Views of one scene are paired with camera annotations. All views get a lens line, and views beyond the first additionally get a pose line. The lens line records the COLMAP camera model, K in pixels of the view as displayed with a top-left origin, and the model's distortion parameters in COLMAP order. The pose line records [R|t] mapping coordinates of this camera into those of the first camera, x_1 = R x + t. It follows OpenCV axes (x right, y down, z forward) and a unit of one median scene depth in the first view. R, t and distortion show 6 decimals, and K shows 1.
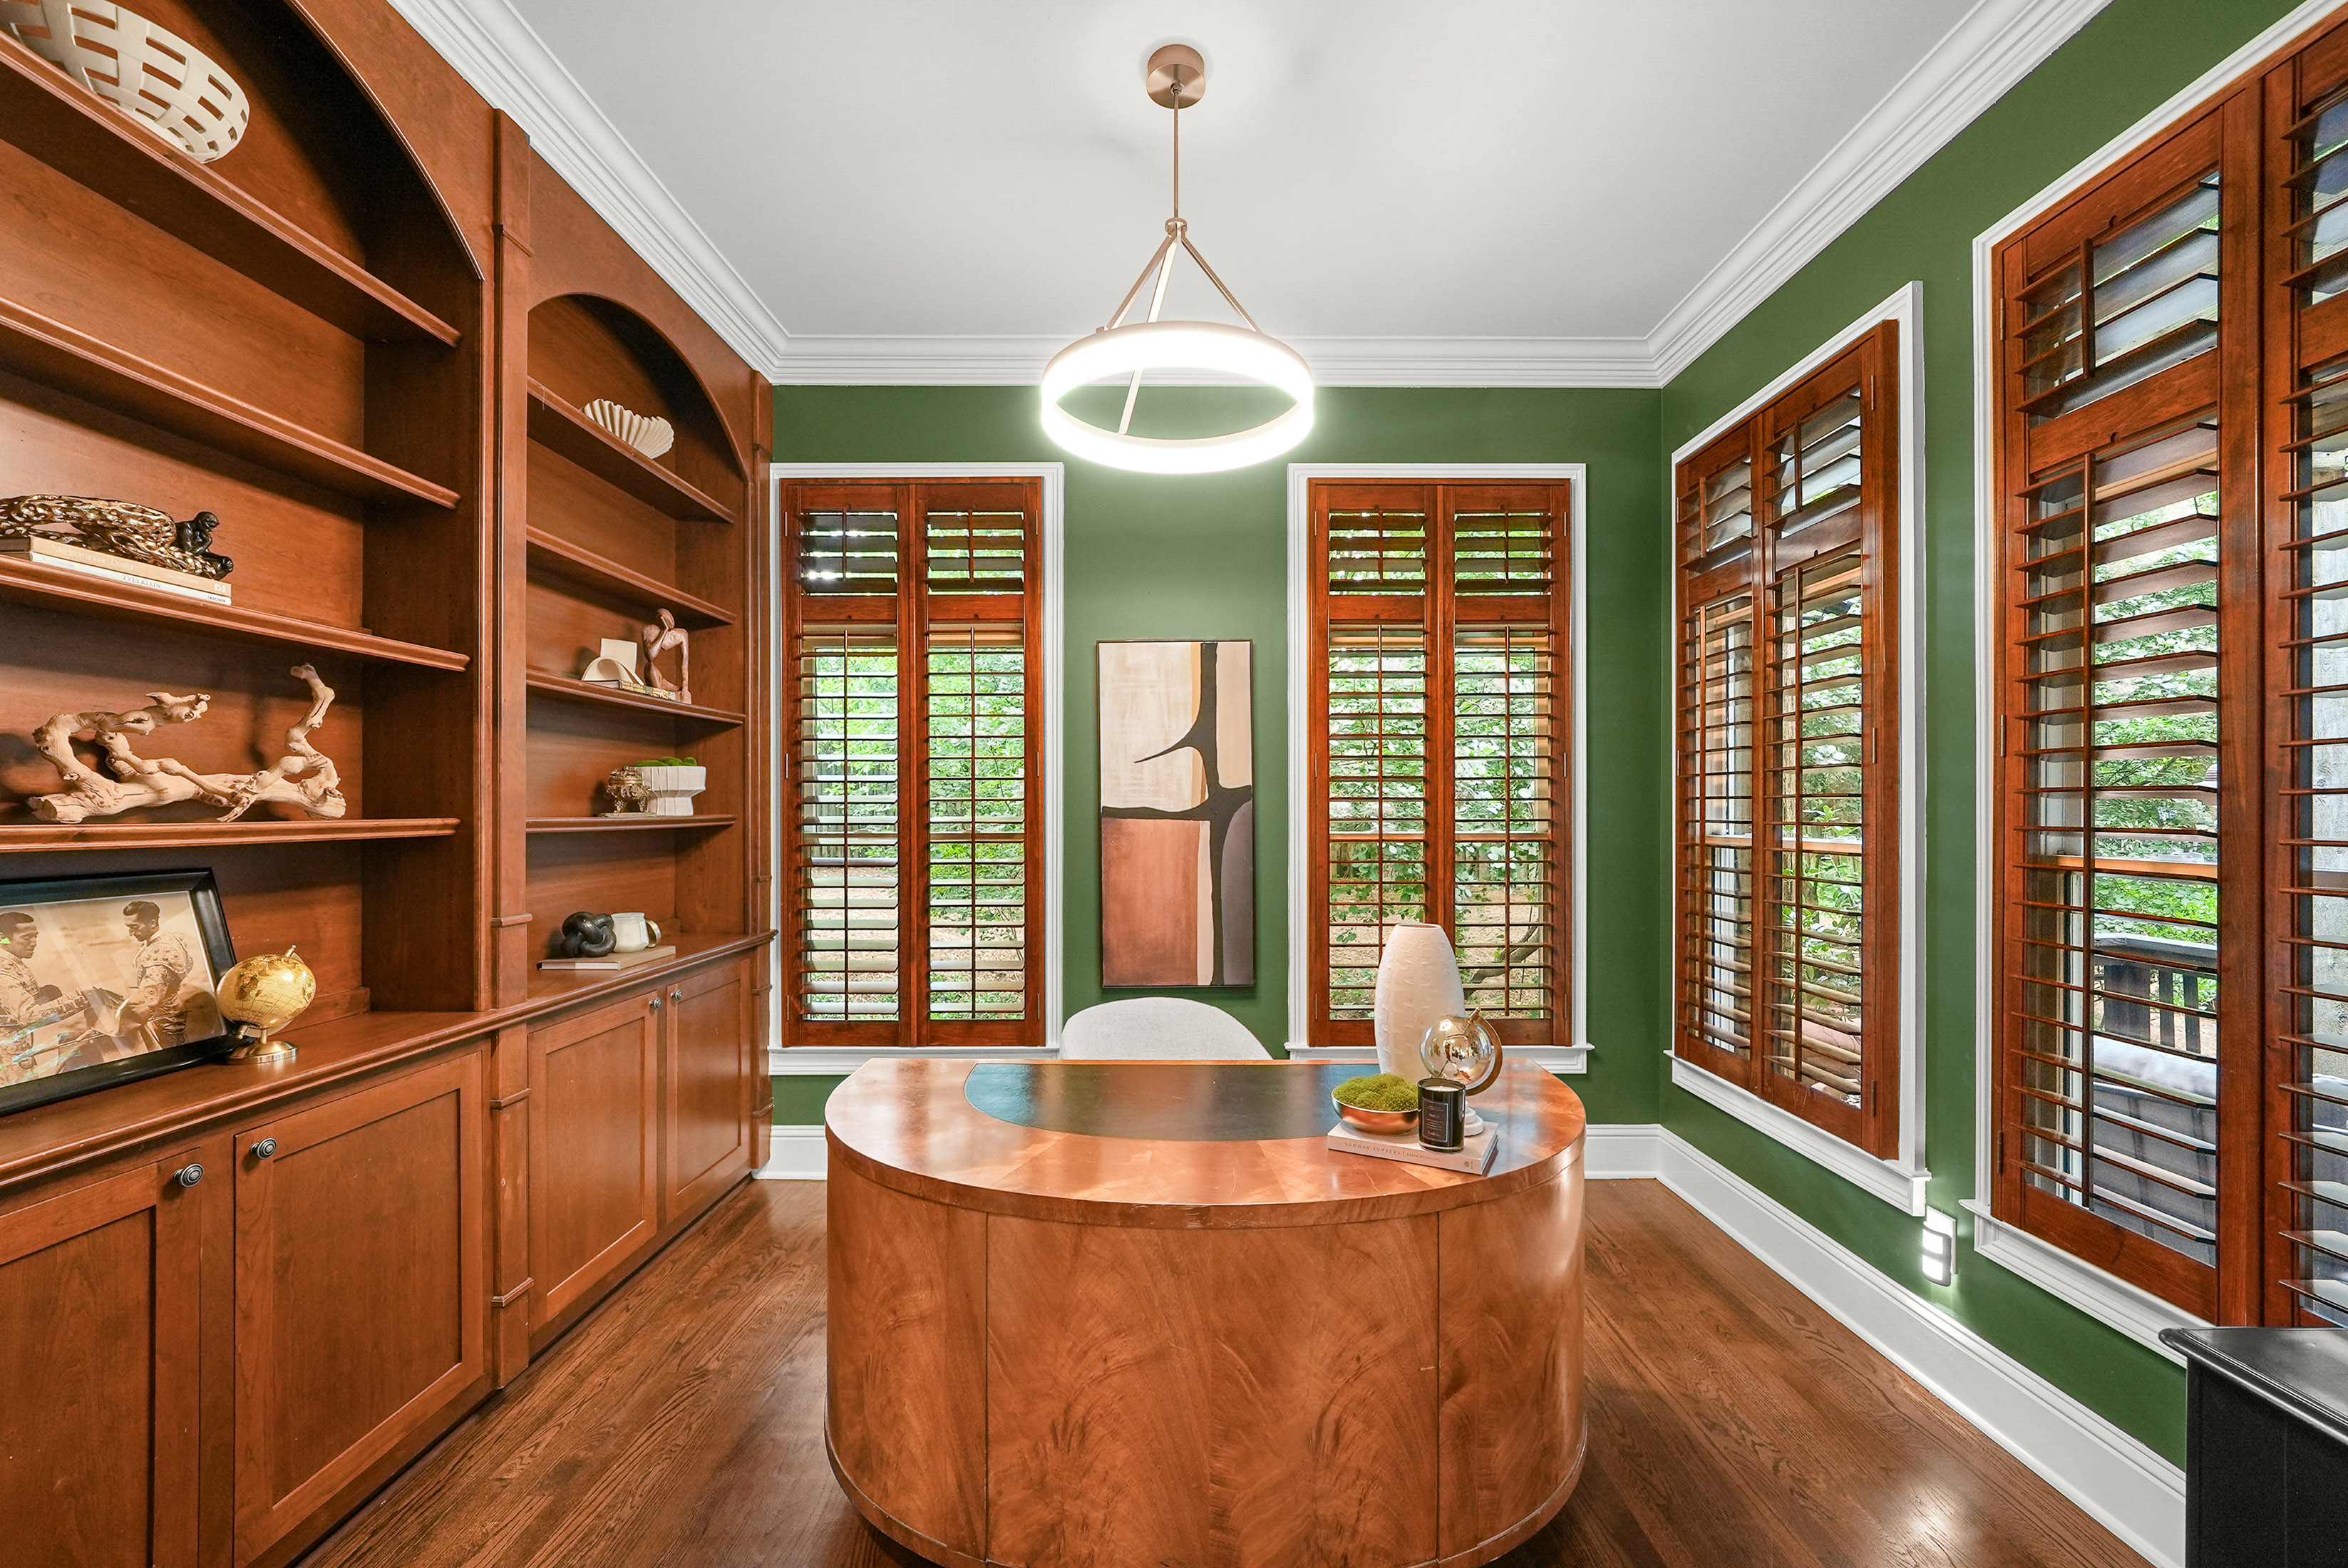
lens RADIAL K [[923.9, 0, 1186.9], [0, 923.9, 815.3], [0, 0, 1]] dist [-0.001279, 0.000096]
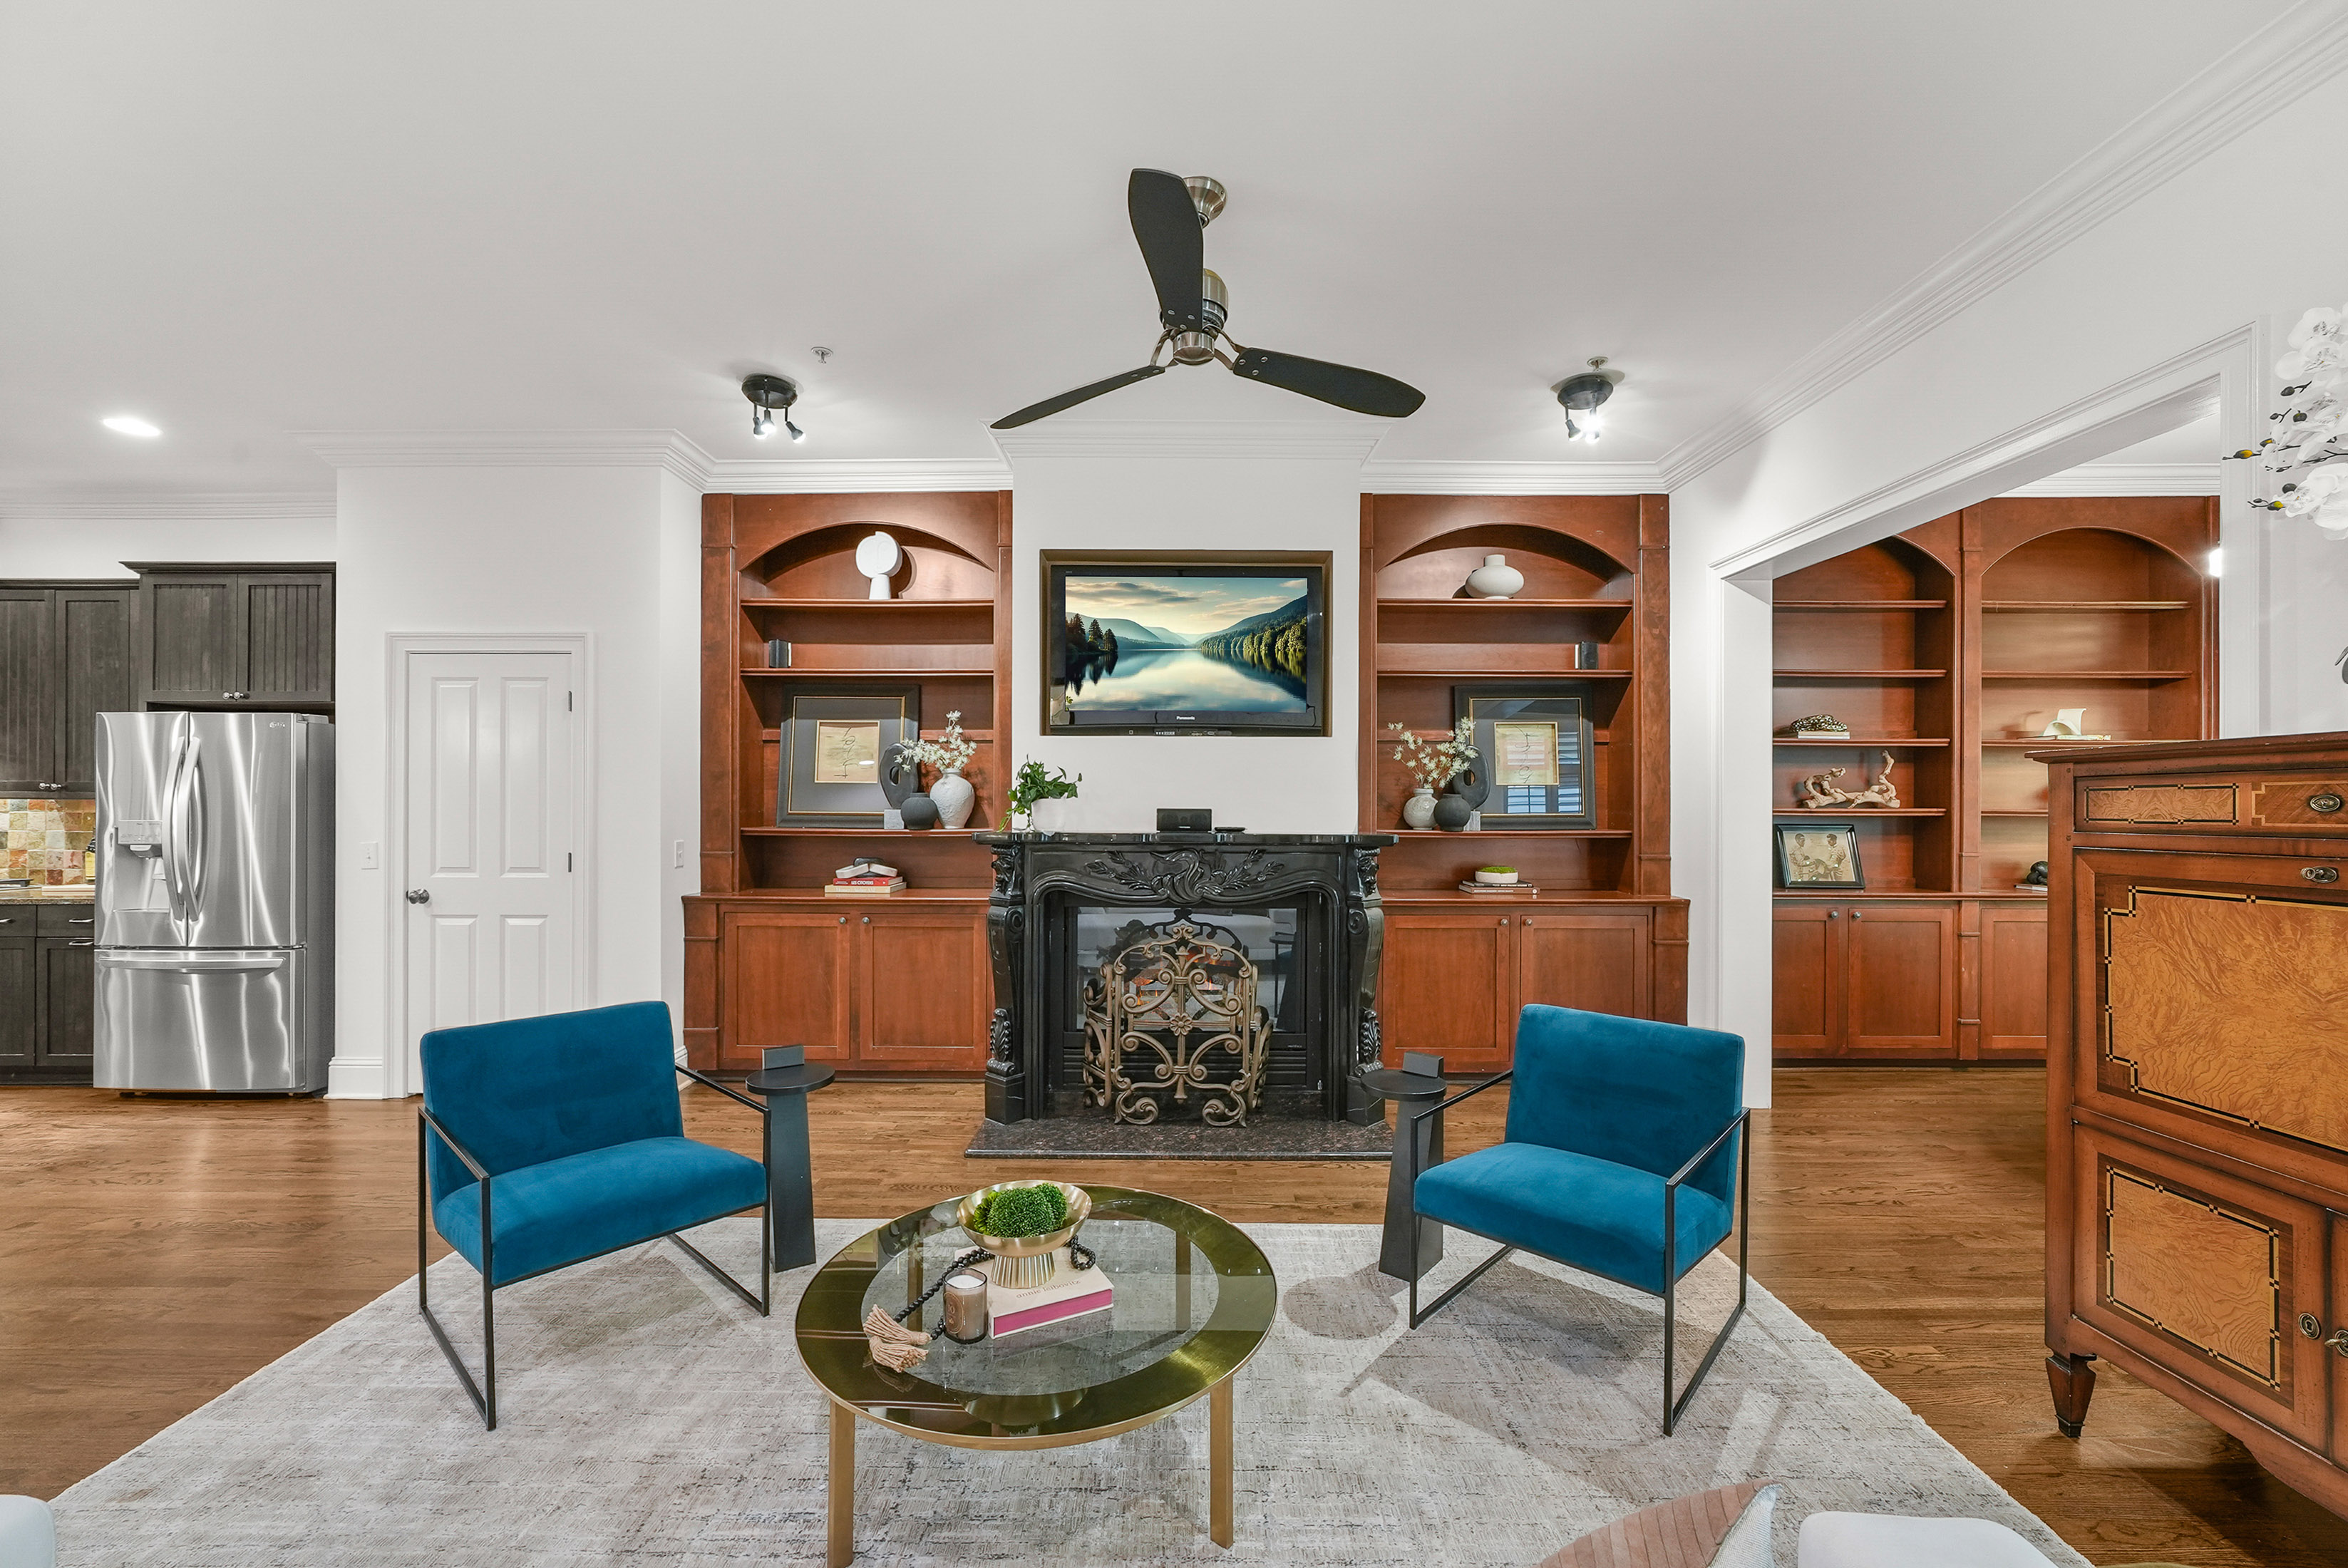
lens RADIAL K [[924.1, 0, 1179.7], [0, 924.1, 800.9], [0, 0, 1]] dist [-0.013486, 0.005090]
pose [[-0.012874, -0.003642, -0.999910, 1.537839], [-0.009467, 0.999949, -0.003520, 0.010741], [0.999872, 0.009421, -0.012908, -0.896673]]
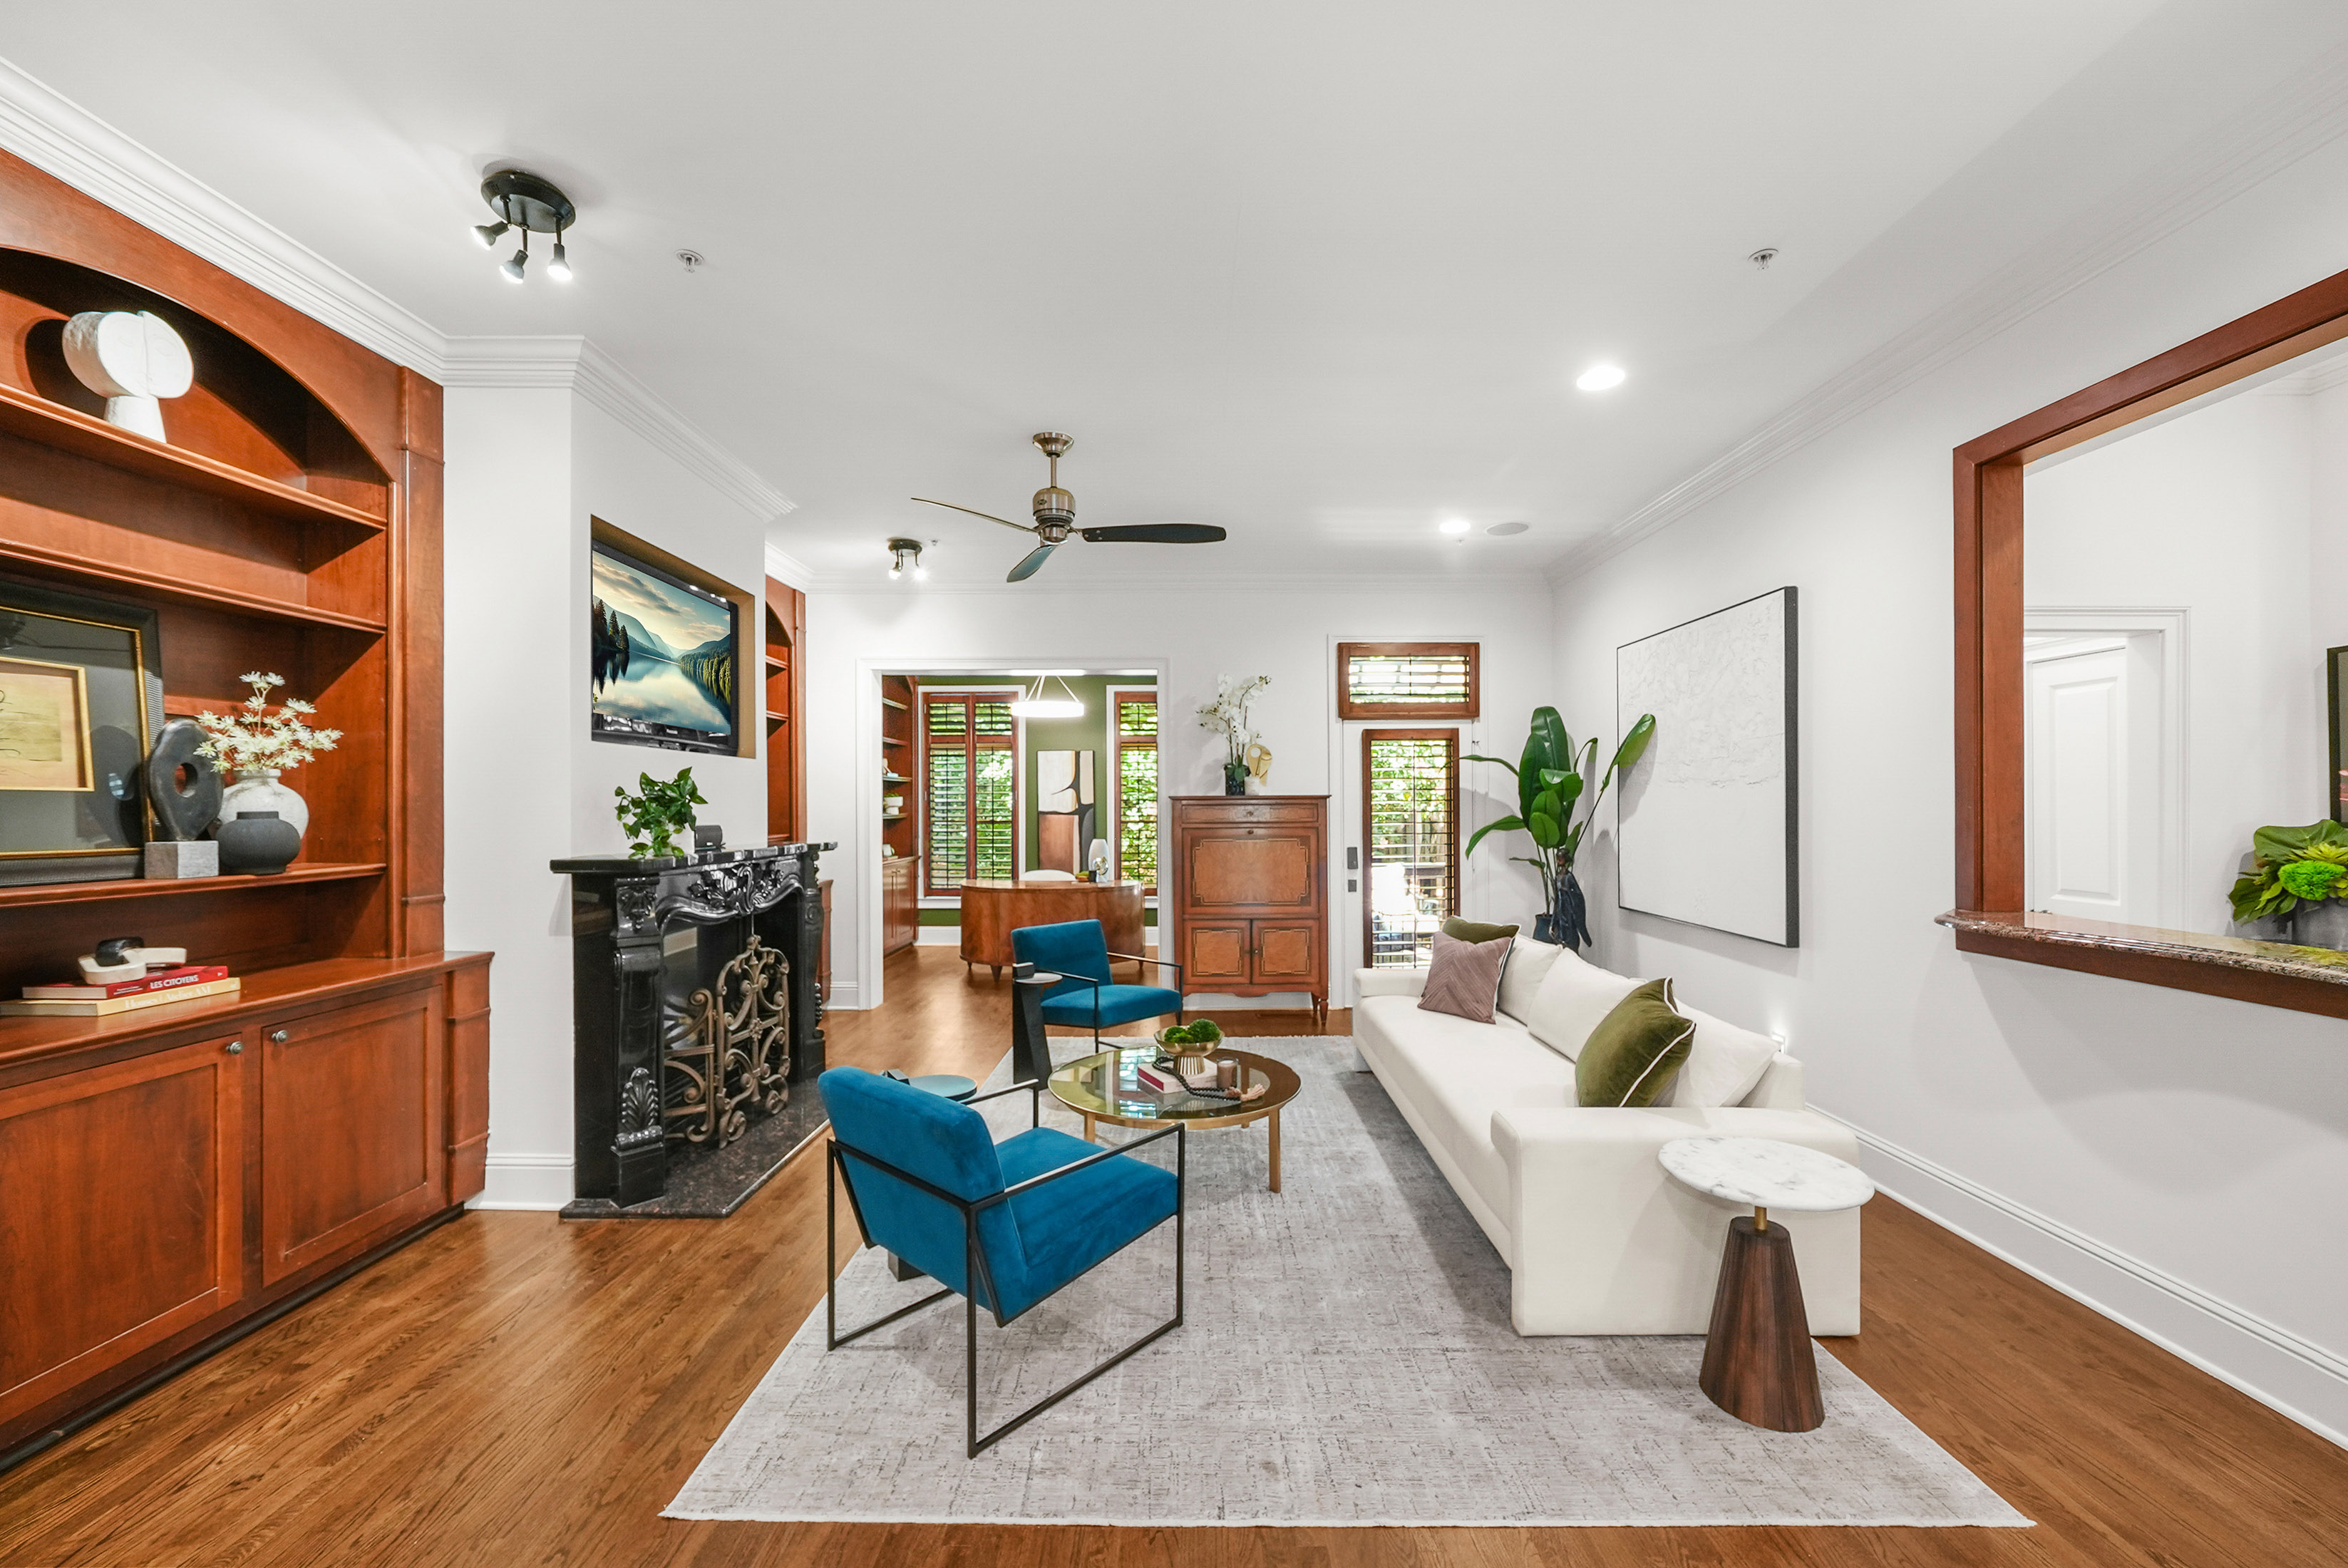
lens RADIAL K [[924.1, 0, 1179.7], [0, 924.1, 800.9], [0, 0, 1]] dist [-0.013486, 0.005090]
pose [[0.999893, -0.001618, -0.014559, 0.602921], [0.001456, 0.999937, -0.011148, -0.009076], [0.014576, 0.011126, 0.999832, -2.871907]]
